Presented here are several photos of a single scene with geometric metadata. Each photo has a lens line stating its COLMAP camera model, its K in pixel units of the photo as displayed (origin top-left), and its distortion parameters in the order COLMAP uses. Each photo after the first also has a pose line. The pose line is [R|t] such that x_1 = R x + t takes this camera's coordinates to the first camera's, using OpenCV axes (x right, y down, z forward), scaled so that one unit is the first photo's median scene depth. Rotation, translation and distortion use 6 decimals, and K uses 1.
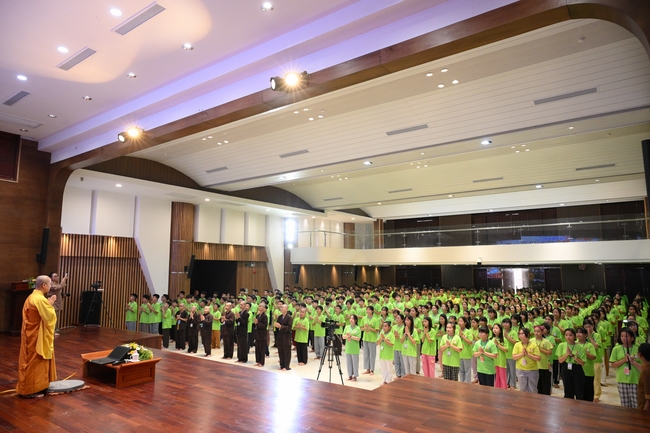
lens RADIAL K [[426.8, 0, 314.3], [0, 426.8, 205.5], [0, 0, 1]] dist [0.000728, 0.000165]
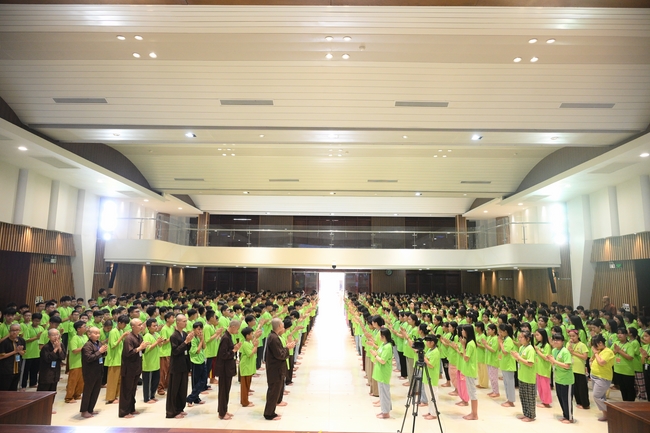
lens RADIAL K [[437.2, 0, 325.0], [0, 437.2, 216.5], [0, 0, 1]] dist [0.004322, 0.000187]
pose [[0.801411, 0.092563, 0.590909, -0.221028], [-0.102511, 0.994591, -0.016768, 0.040204], [-0.589264, -0.047137, 0.806564, 0.209902]]
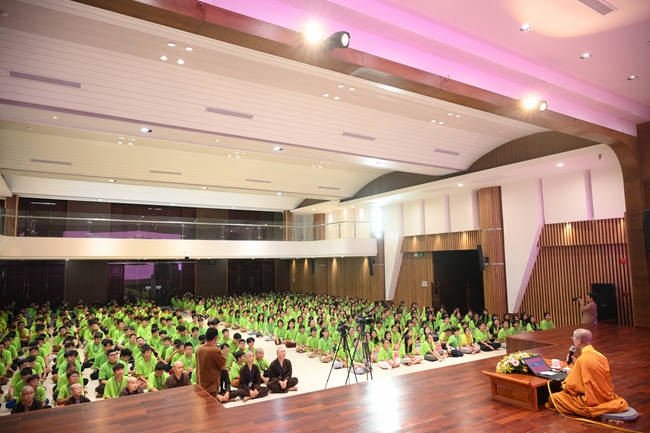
lens RADIAL K [[437.2, 0, 325.0], [0, 437.2, 216.5], [0, 0, 1]] dist [0.004322, 0.000187]
pose [[0.352675, 0.095147, 0.930896, -0.440596], [-0.128731, 0.990292, -0.052448, 0.051526], [-0.926849, -0.101338, 0.361500, 0.337853]]
